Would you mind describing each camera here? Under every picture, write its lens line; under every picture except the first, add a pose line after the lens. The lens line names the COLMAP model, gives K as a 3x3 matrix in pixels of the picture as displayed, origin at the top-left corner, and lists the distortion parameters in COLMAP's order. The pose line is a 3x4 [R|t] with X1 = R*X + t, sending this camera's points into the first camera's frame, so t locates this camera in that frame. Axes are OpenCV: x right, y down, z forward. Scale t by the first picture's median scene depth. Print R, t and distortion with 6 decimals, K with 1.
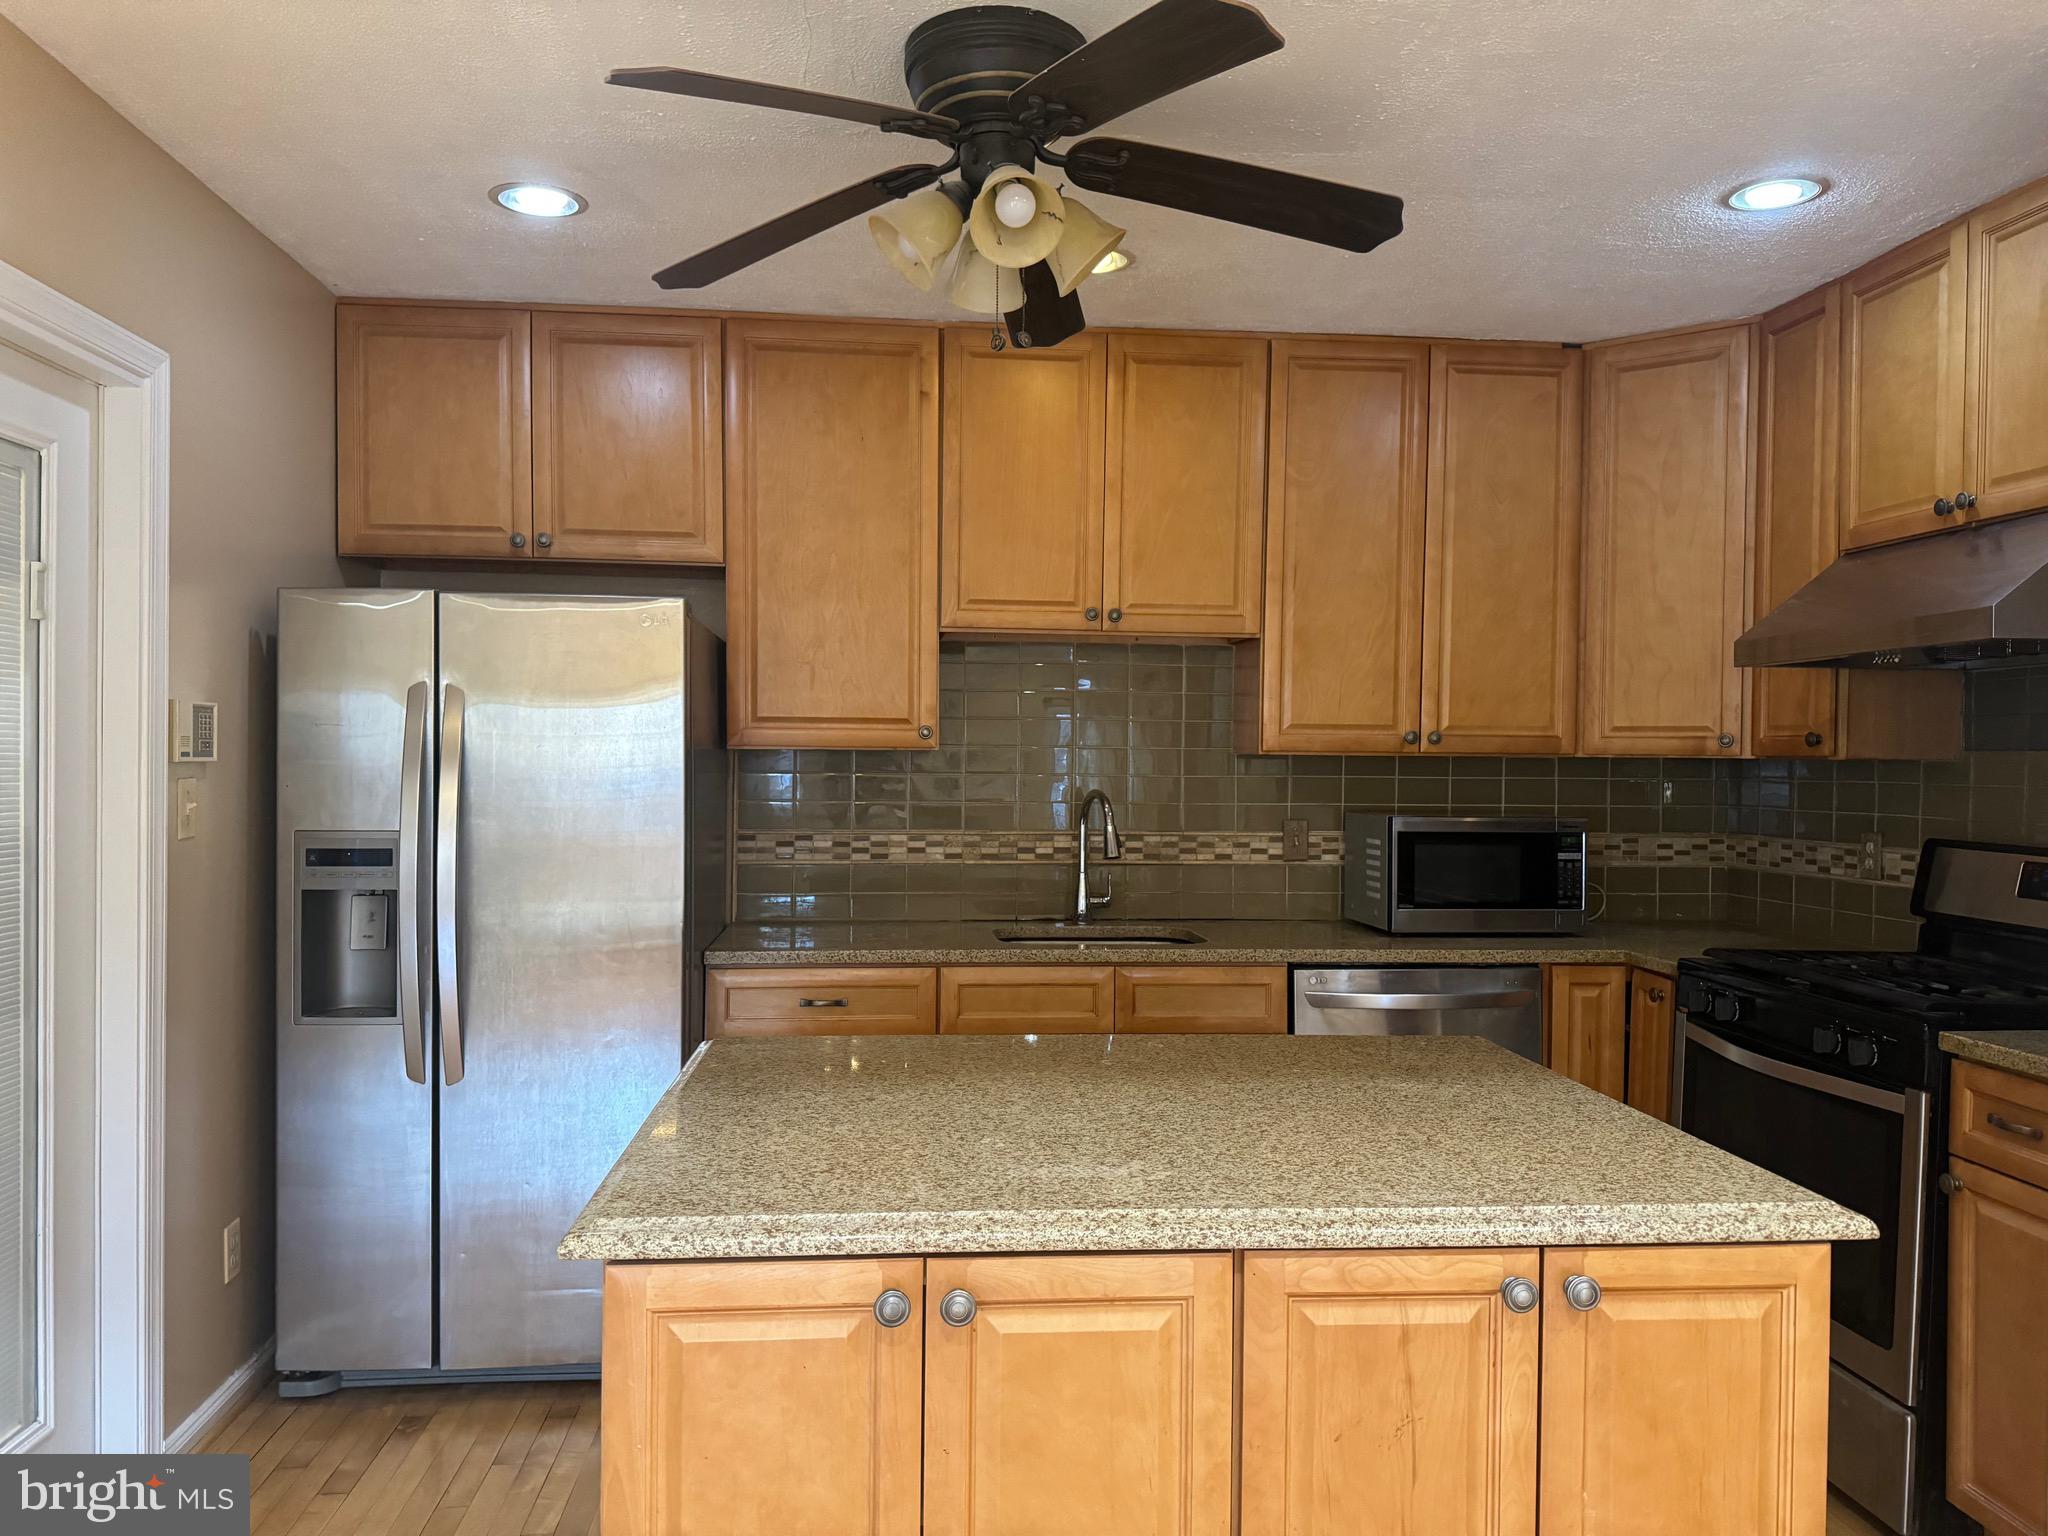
lens RADIAL K [[1454.6, 0, 1013.3], [0, 1454.6, 779.6], [0, 0, 1]] dist [0.070309, -0.091308]
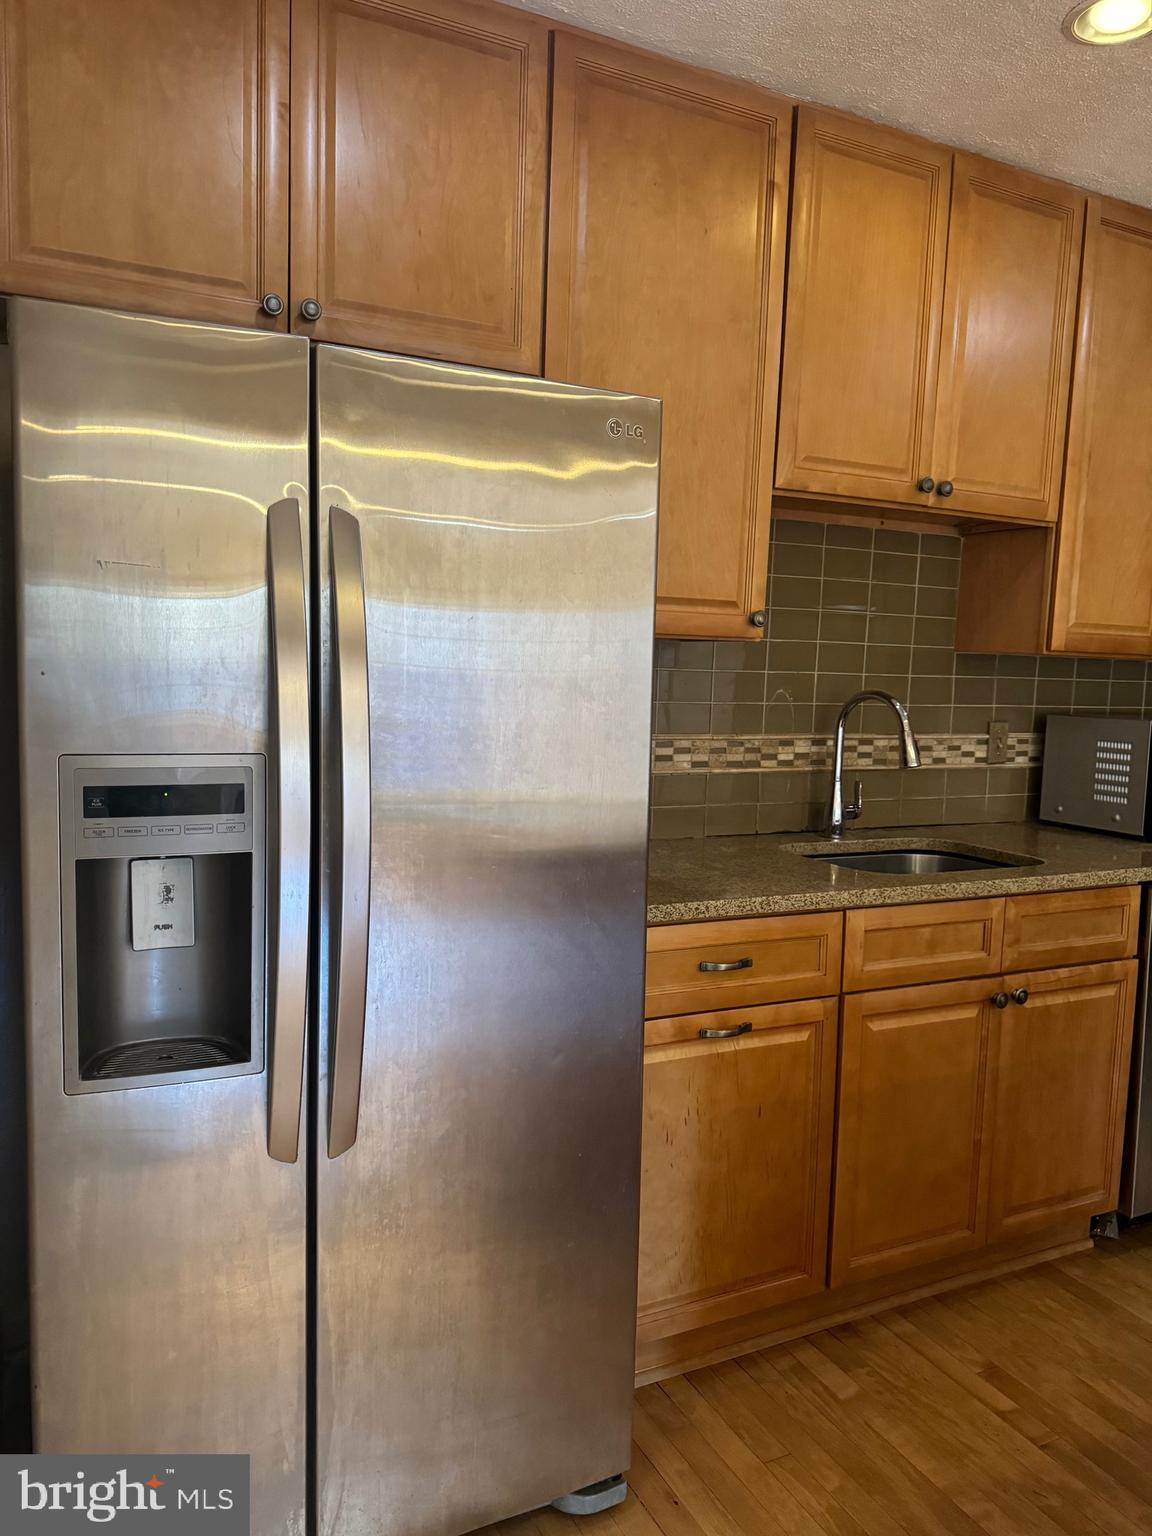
lens RADIAL K [[1091.0, 0, 566.3], [0, 1091.0, 777.9], [0, 0, 1]] dist [0.070309, -0.091308]
pose [[0.939214, -0.016535, 0.342933, -0.367865], [-0.016601, 0.995484, 0.093463, 0.000781], [-0.342930, -0.093475, 0.934698, 0.443850]]
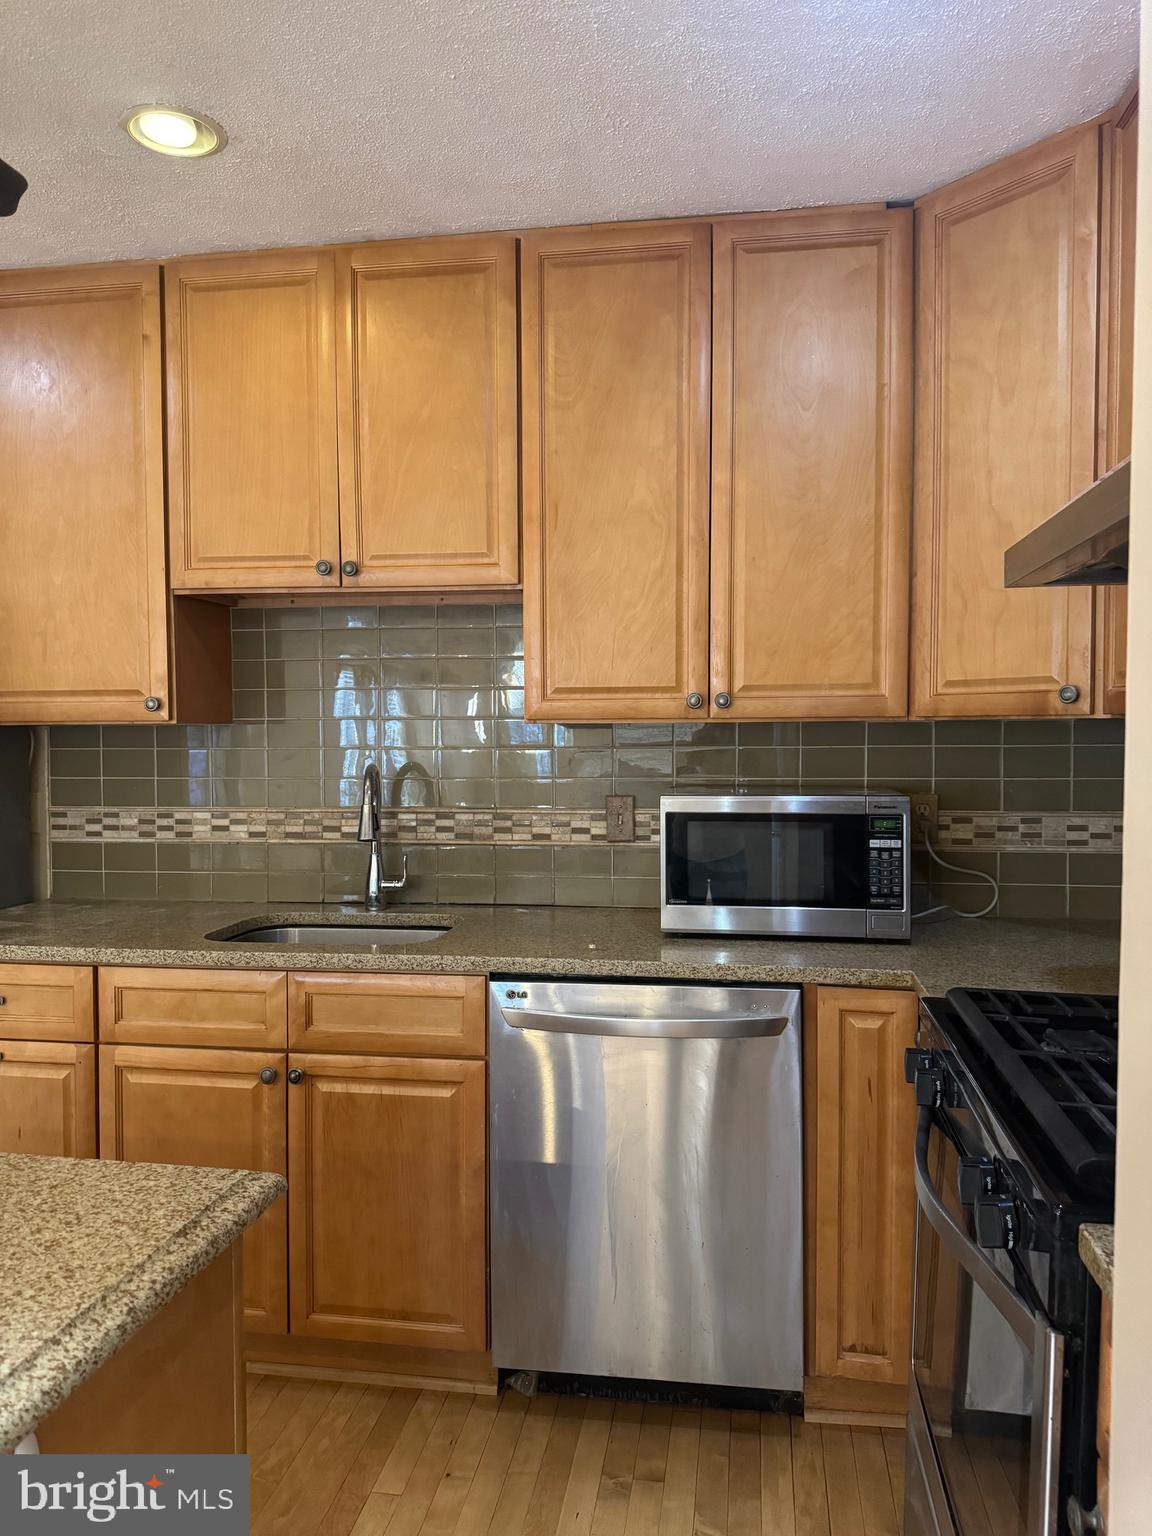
lens RADIAL K [[1091.0, 0, 578.9], [0, 1091.0, 770.9], [0, 0, 1]] dist [0.070309, -0.091308]
pose [[0.969140, -0.004755, -0.246465, 0.367351], [0.009992, 0.999750, 0.020004, -0.001643], [0.246309, -0.021849, 0.968945, 0.380328]]
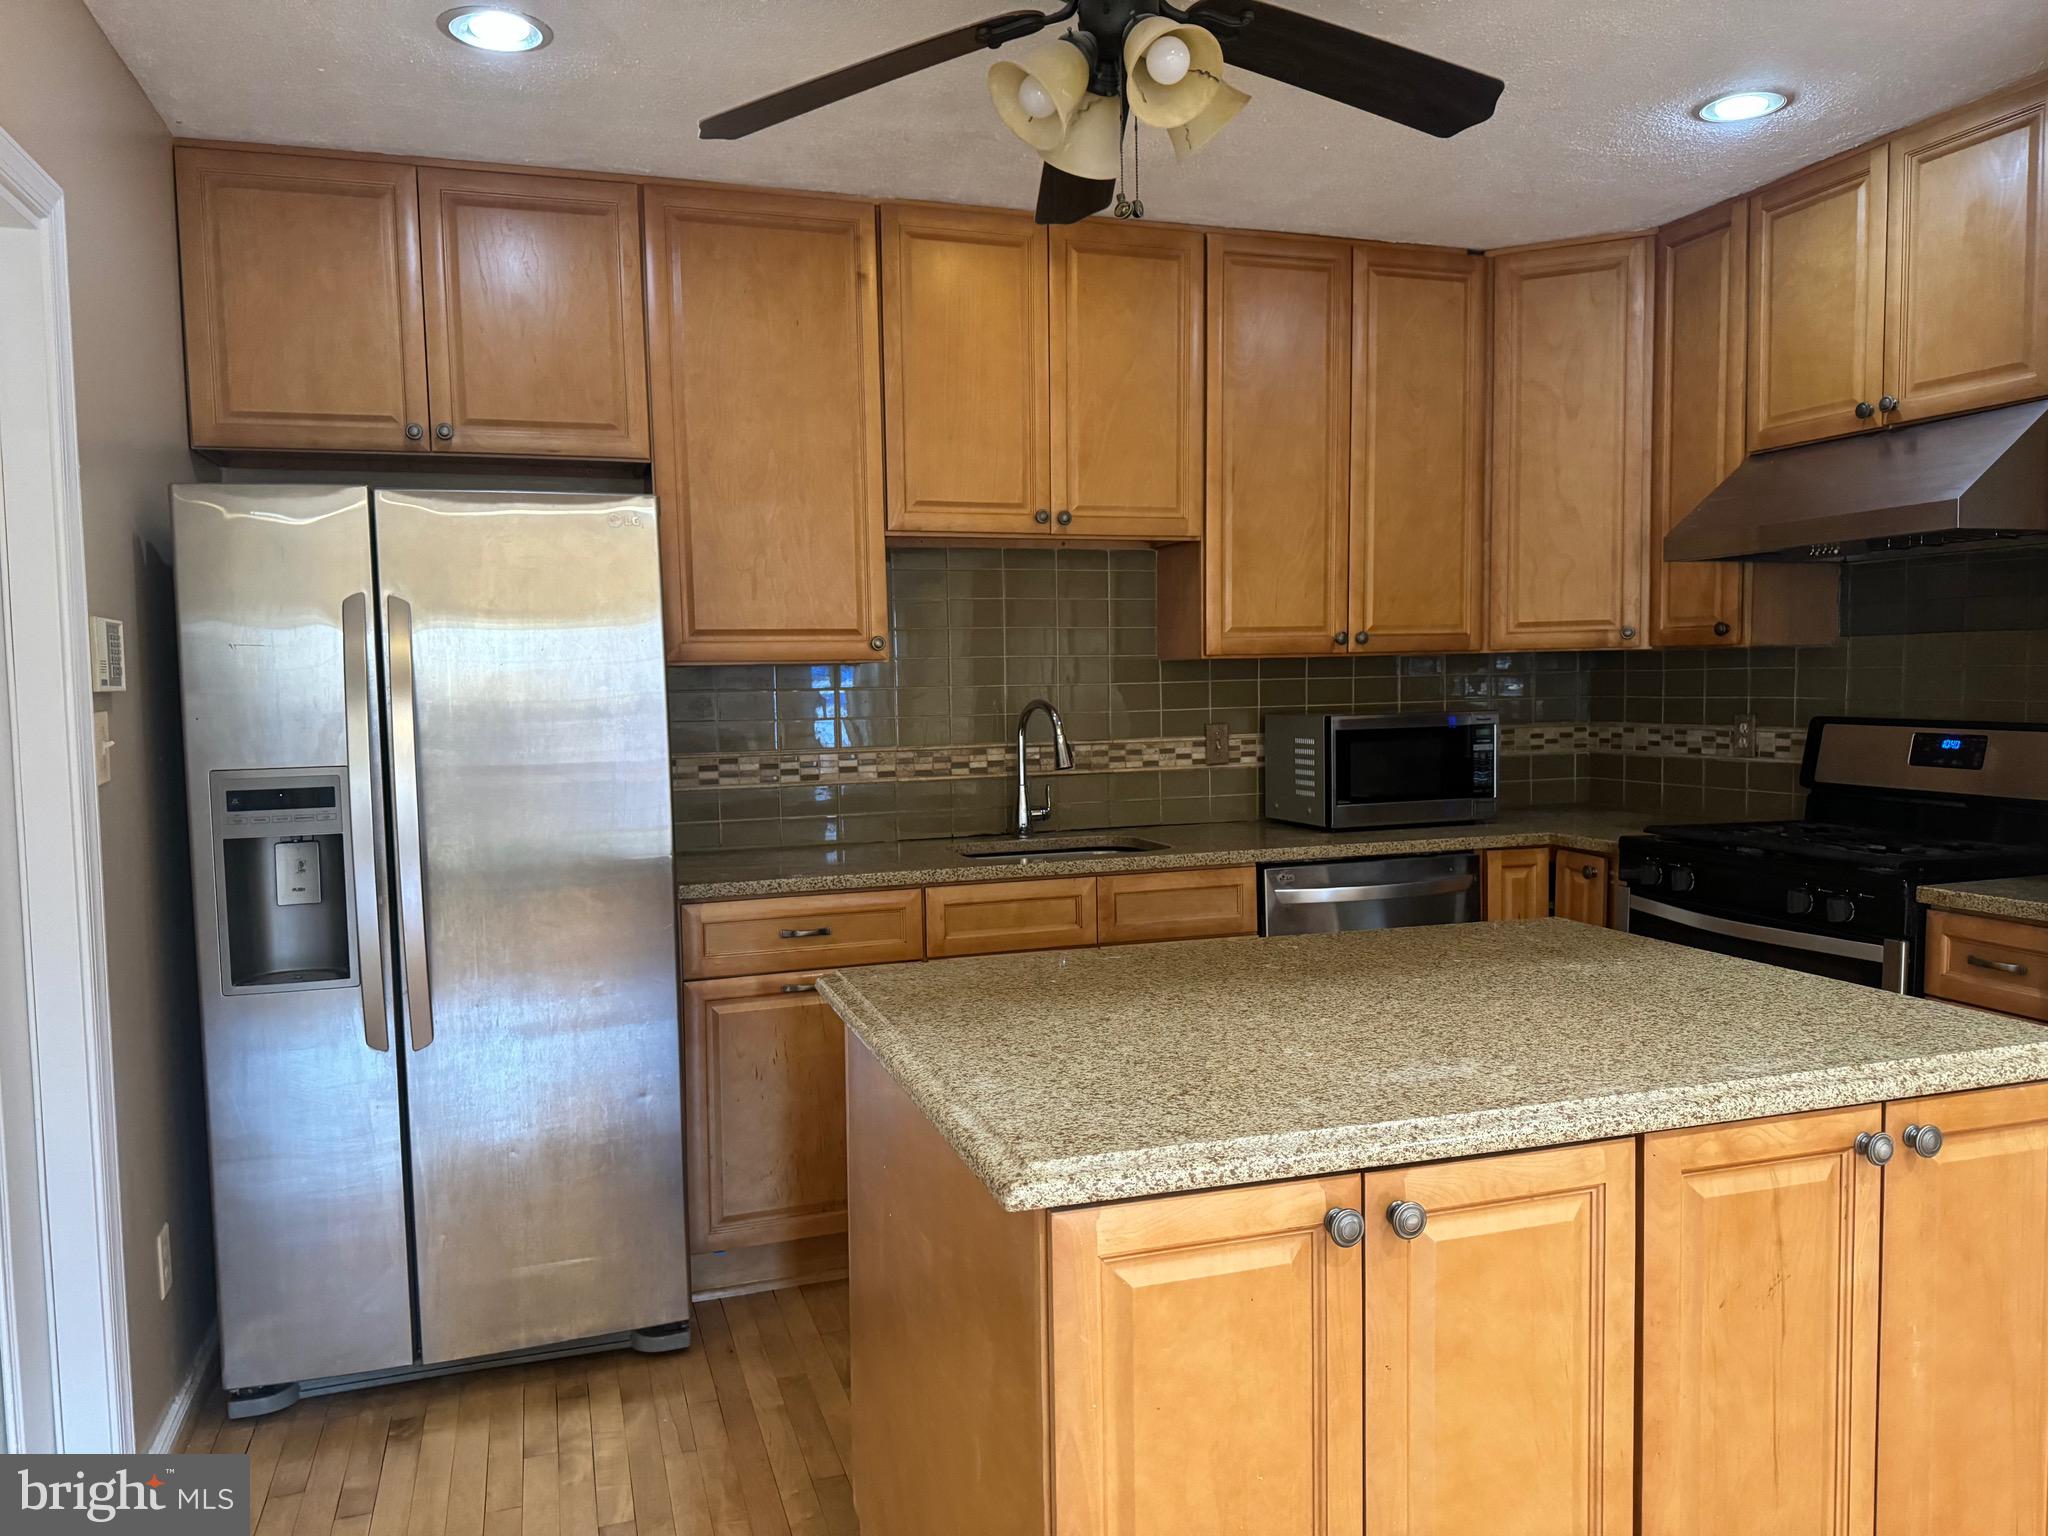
lens RADIAL K [[1454.6, 0, 1025.7], [0, 1454.6, 780.1], [0, 0, 1]] dist [0.070309, -0.091308]
pose [[0.973592, -0.043525, 0.224107, -0.179127], [0.031158, 0.997805, 0.058429, 0.003892], [-0.226158, -0.049903, 0.972811, 0.051905]]
